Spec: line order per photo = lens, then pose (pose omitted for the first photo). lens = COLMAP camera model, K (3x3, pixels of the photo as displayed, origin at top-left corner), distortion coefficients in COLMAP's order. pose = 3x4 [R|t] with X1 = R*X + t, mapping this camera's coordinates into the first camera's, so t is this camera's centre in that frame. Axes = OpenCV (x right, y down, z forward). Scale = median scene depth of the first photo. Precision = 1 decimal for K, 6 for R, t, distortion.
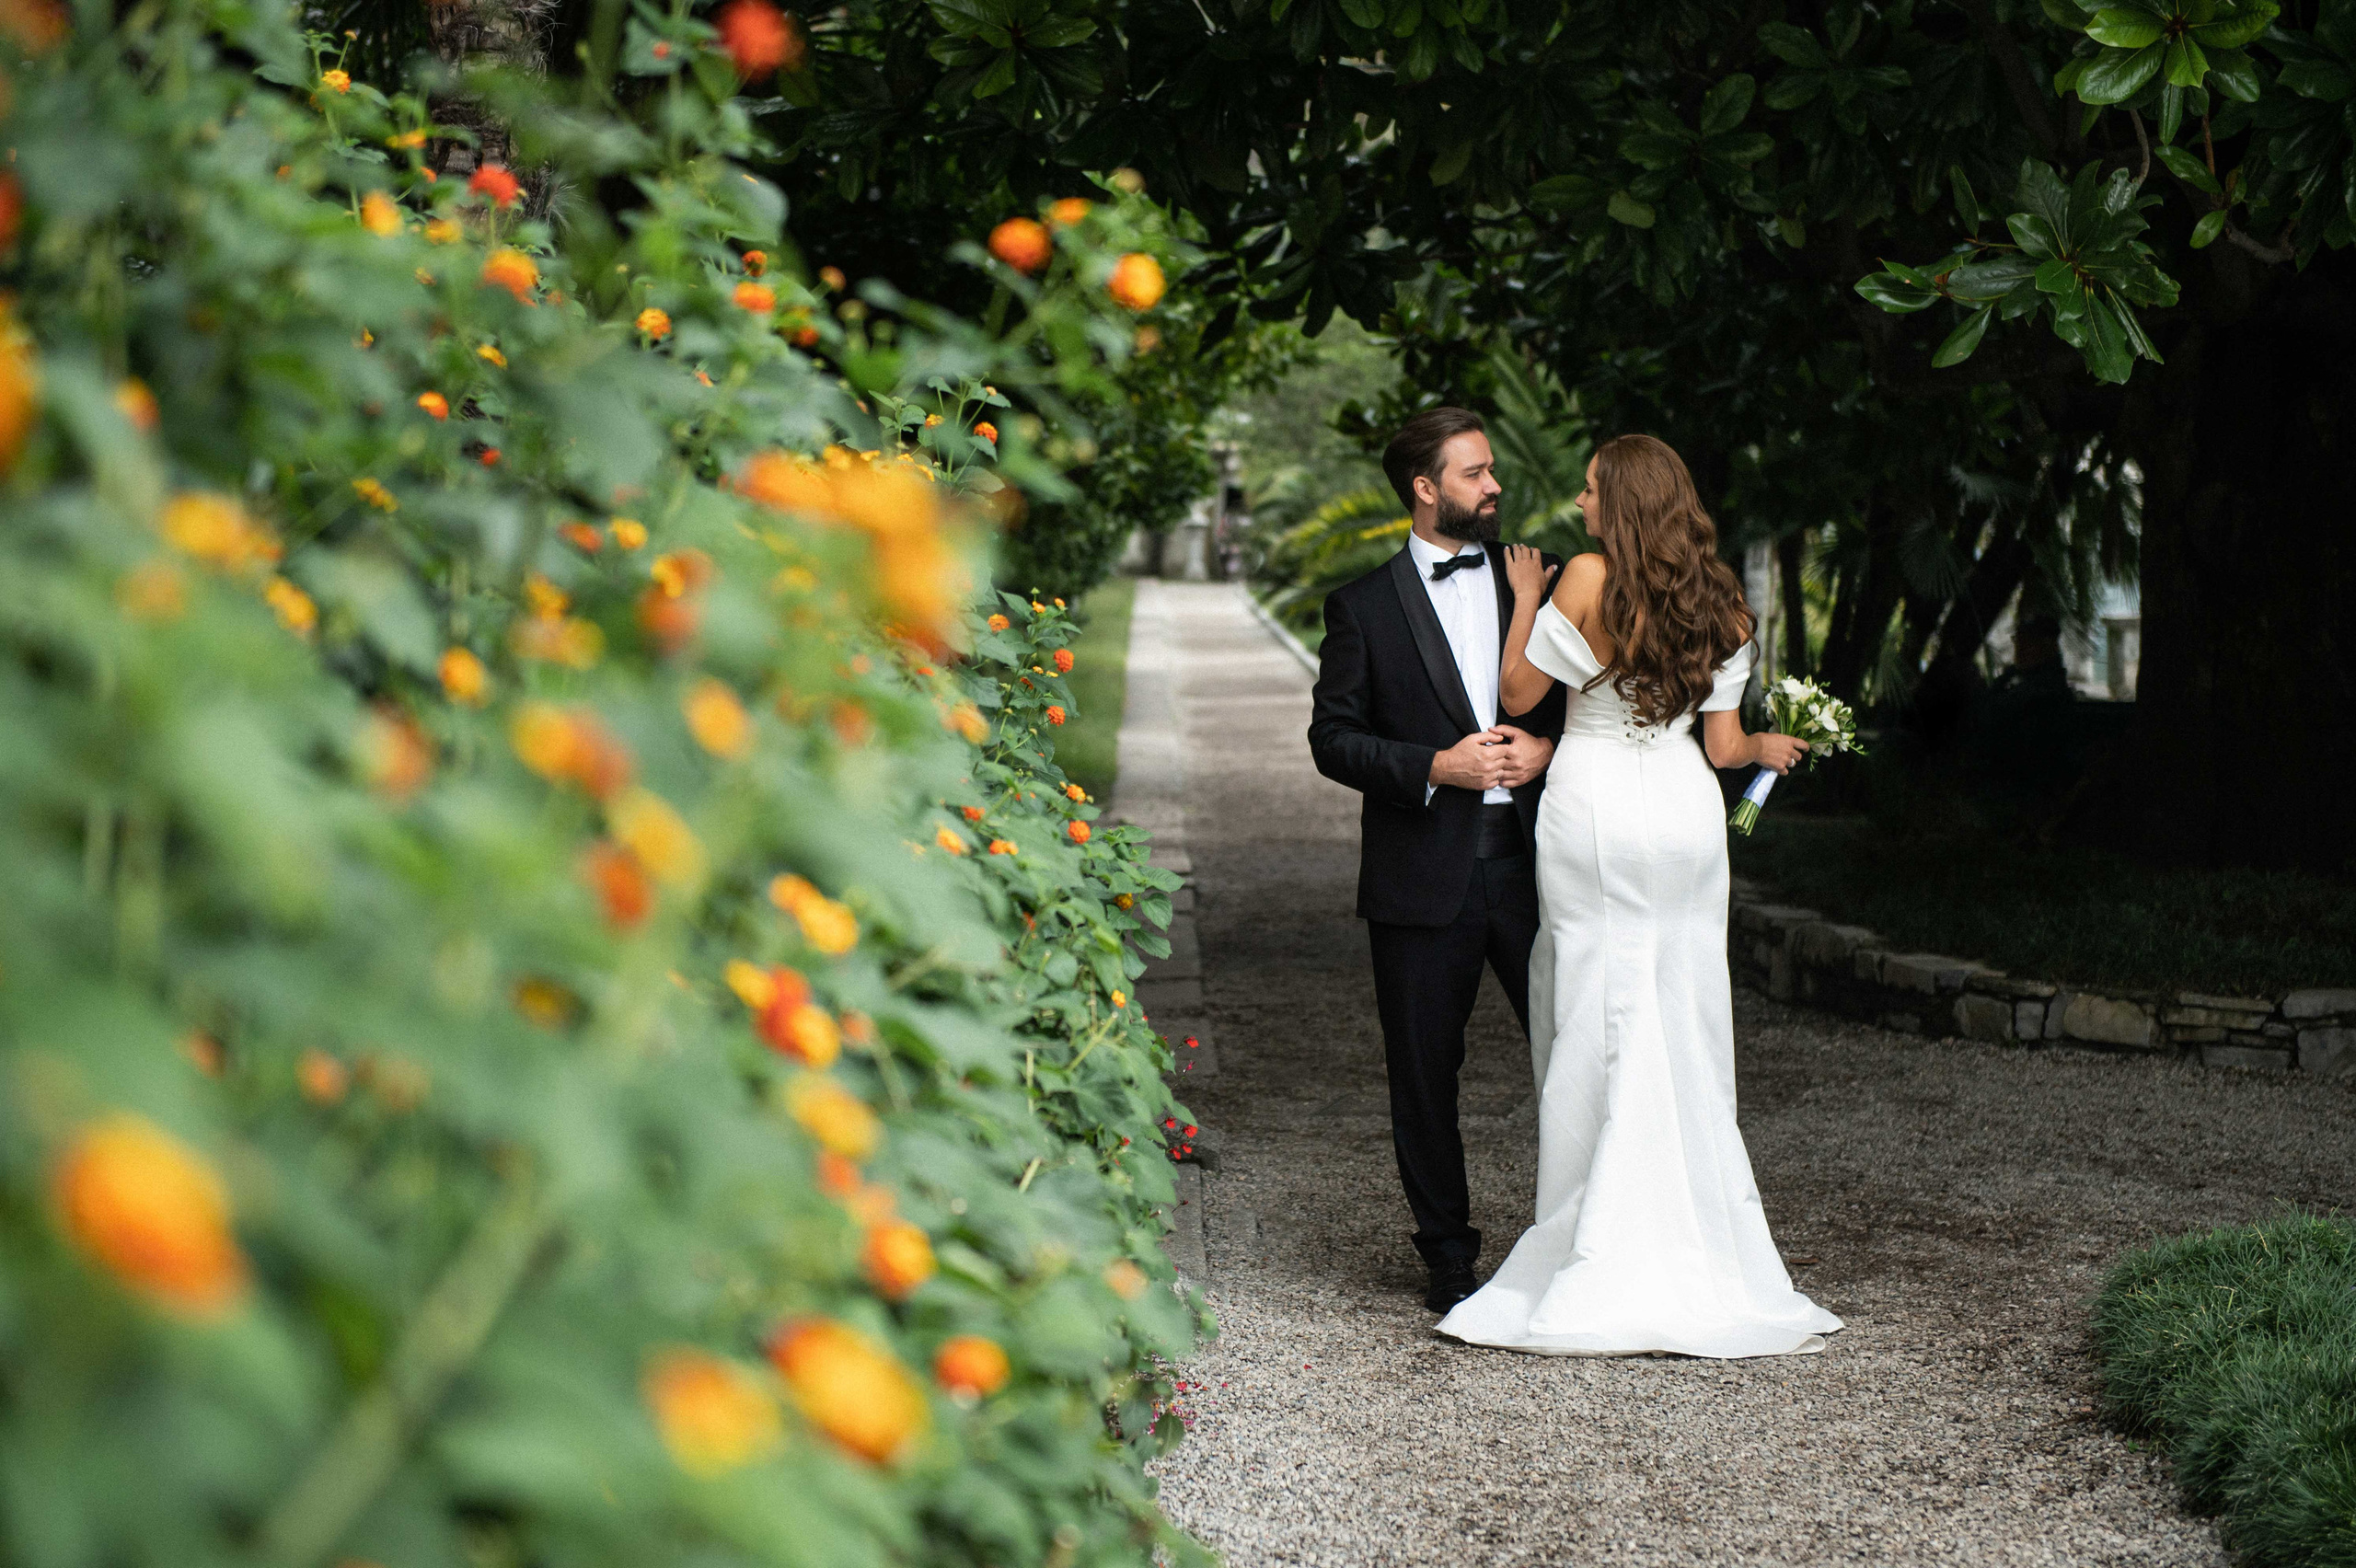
lens RADIAL K [[4474.6, 0, 1175.6], [0, 4474.6, 779.2], [0, 0, 1]] dist [0.304439, 0.000000]
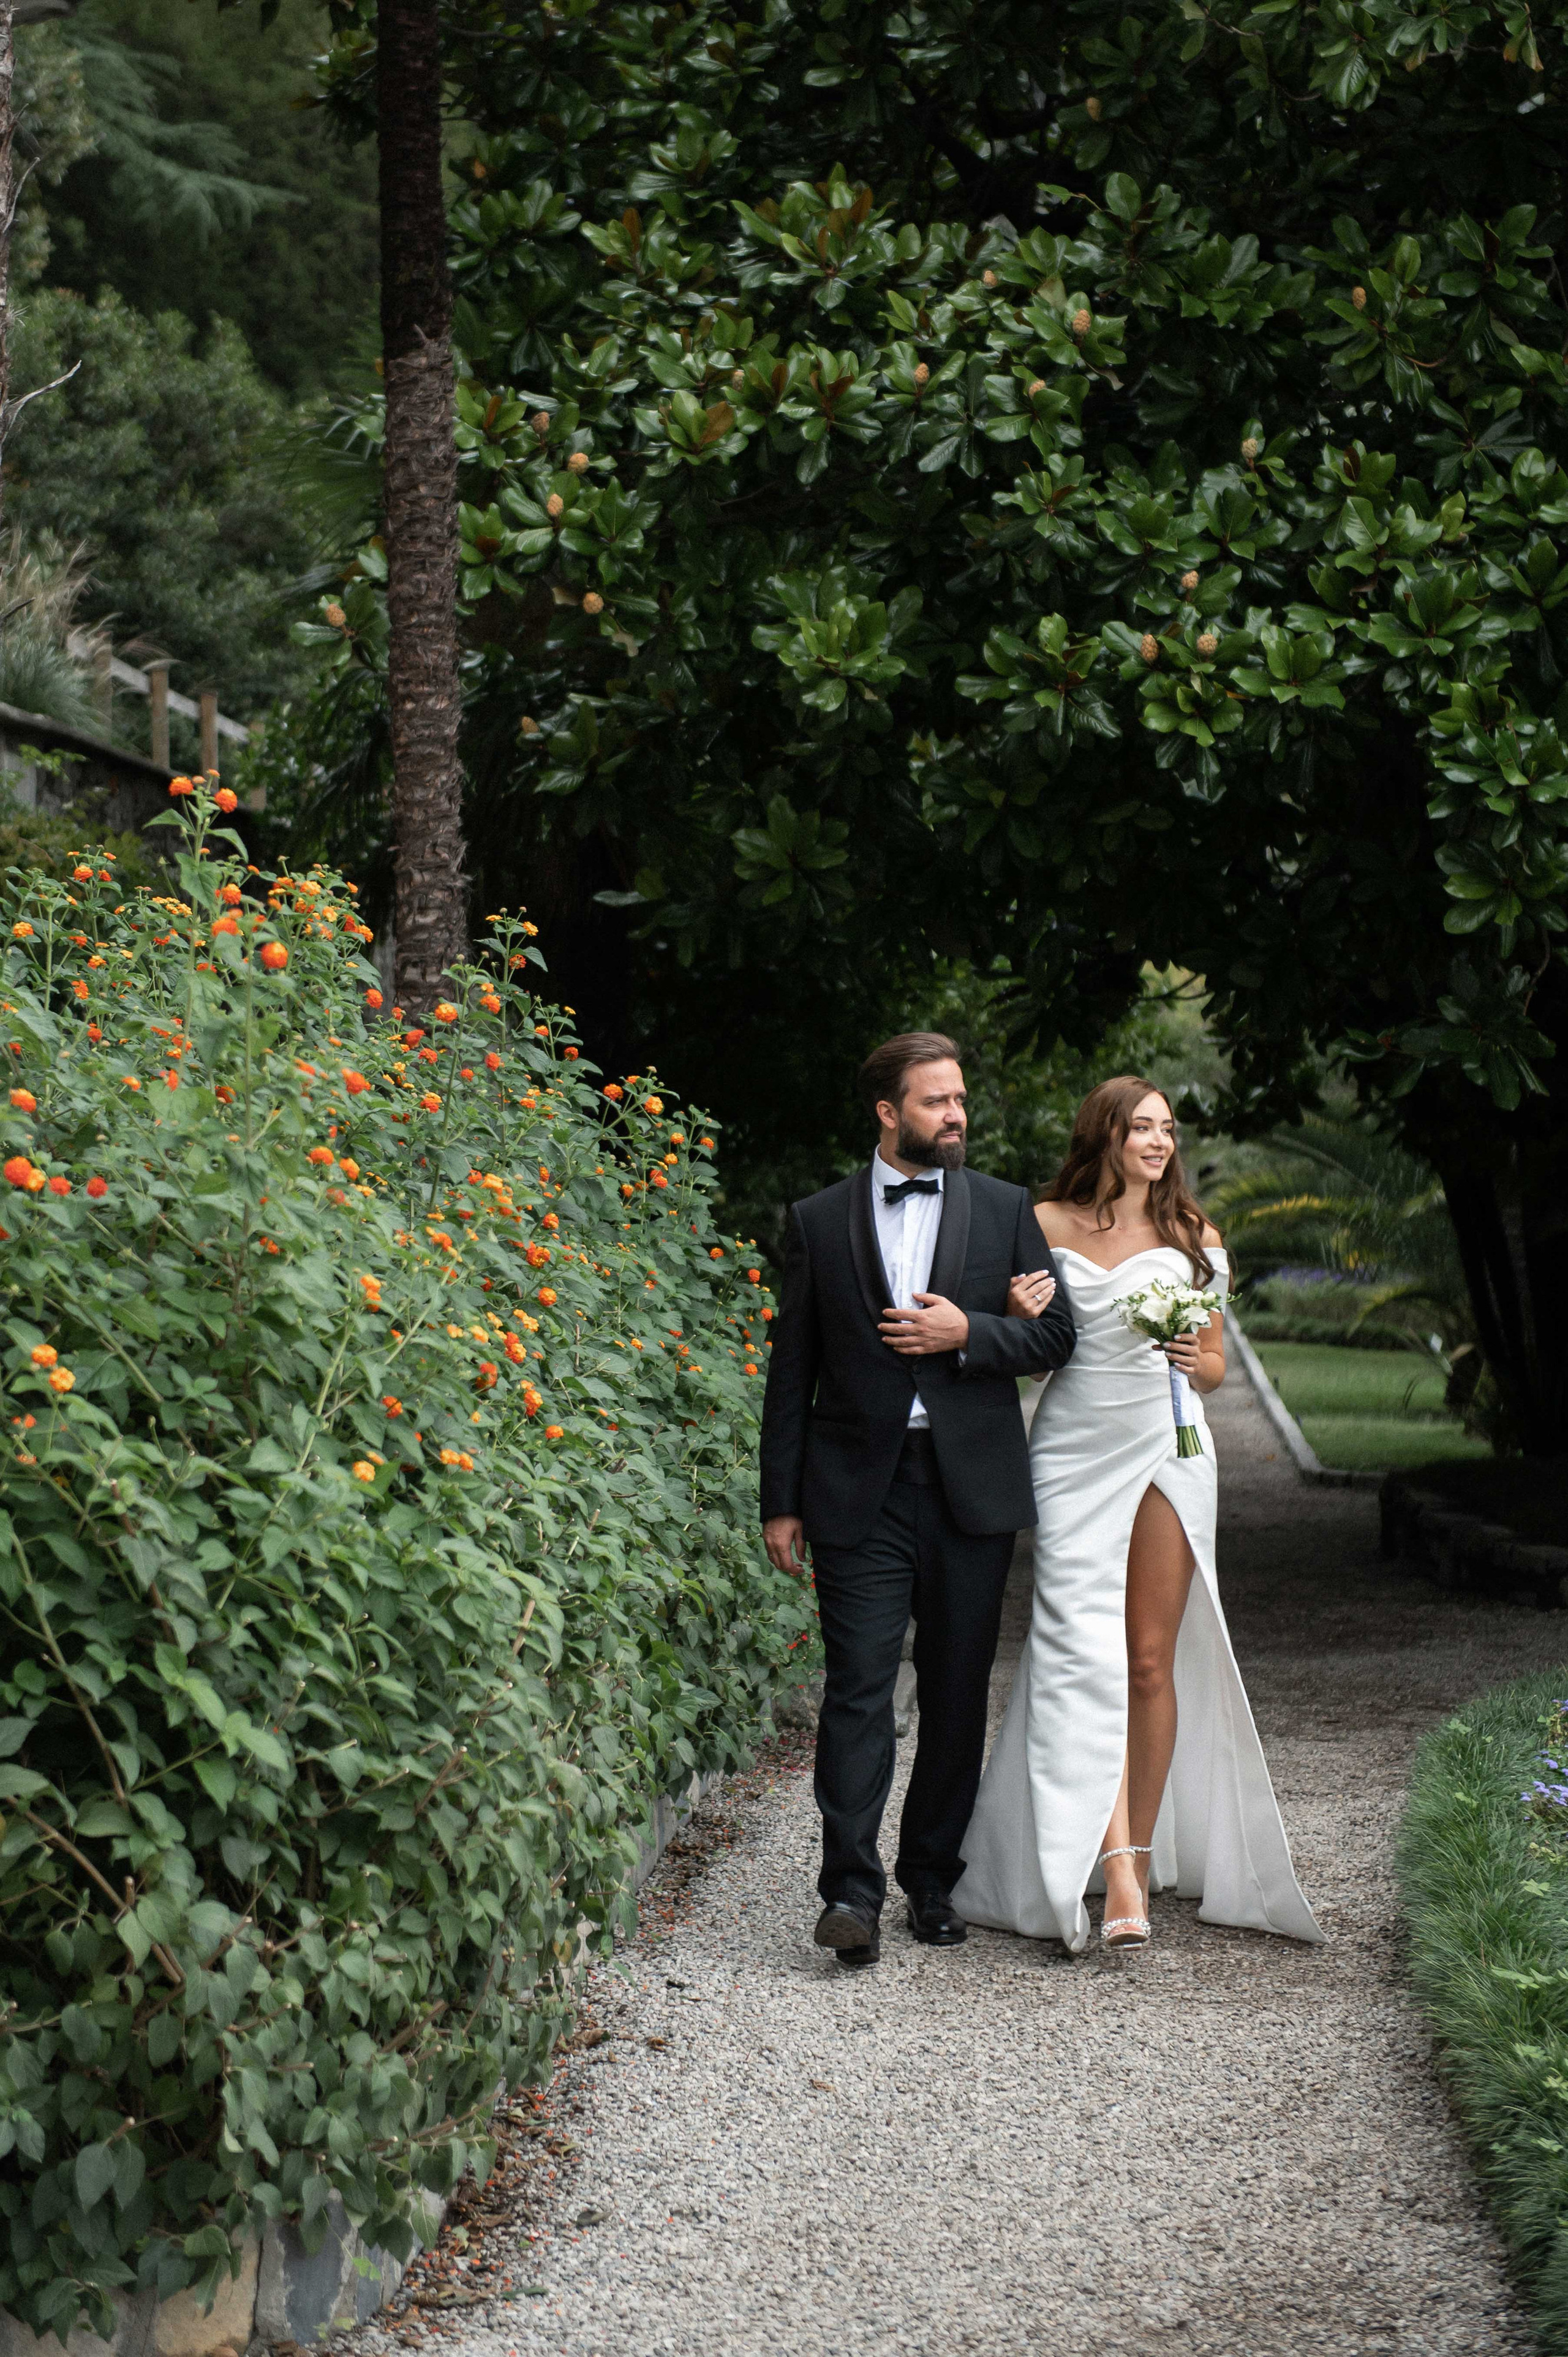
lens RADIAL K [[4476.1, 0, 784.6], [0, 4476.1, 1181.3], [0, 0, 1]] dist [0.304439, 0.000000]
pose [[0.997459, 0.005773, -0.071008, 0.075528], [-0.010132, 0.998075, -0.061181, 0.029597], [0.070518, 0.061745, 0.995598, -0.492471]]
